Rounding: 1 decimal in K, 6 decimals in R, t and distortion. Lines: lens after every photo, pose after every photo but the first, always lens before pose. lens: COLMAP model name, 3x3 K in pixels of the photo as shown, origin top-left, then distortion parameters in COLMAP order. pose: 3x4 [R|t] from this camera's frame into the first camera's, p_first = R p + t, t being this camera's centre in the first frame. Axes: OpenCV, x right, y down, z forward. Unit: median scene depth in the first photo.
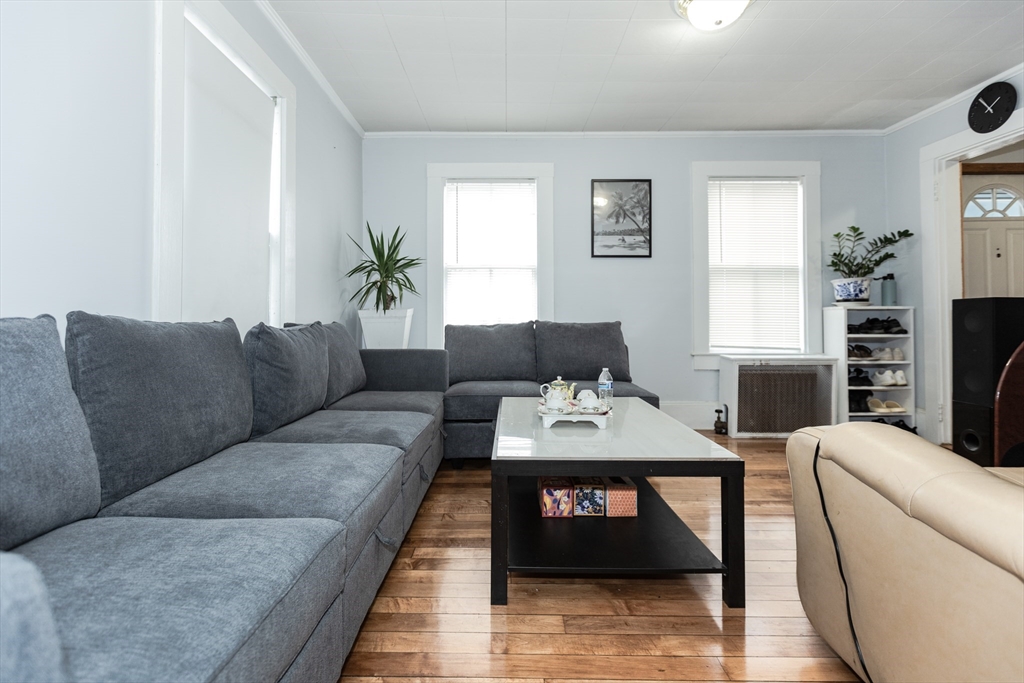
lens RADIAL K [[464.3, 0, 513.5], [0, 464.3, 323.0], [0, 0, 1]] dist [0.000184, -0.000085]
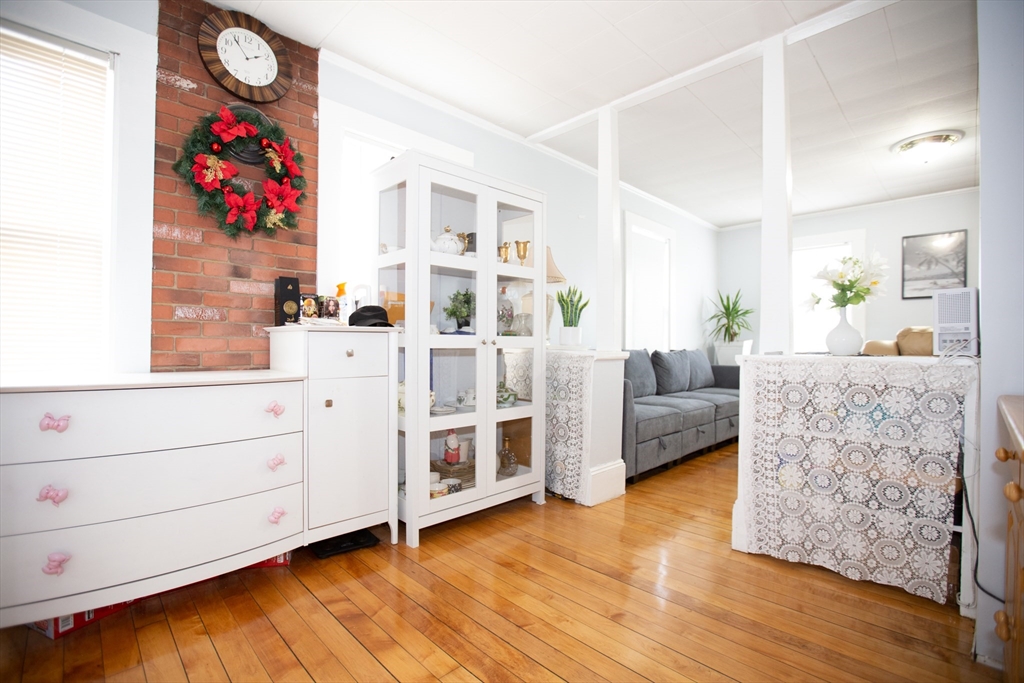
lens RADIAL K [[464.3, 0, 513.0], [0, 464.3, 343.6], [0, 0, 1]] dist [0.000184, -0.000085]
pose [[0.692938, 0.002204, -0.720994, 0.348908], [-0.002988, 0.999996, 0.000185, -0.017345], [0.720991, 0.002026, 0.692942, -0.640262]]
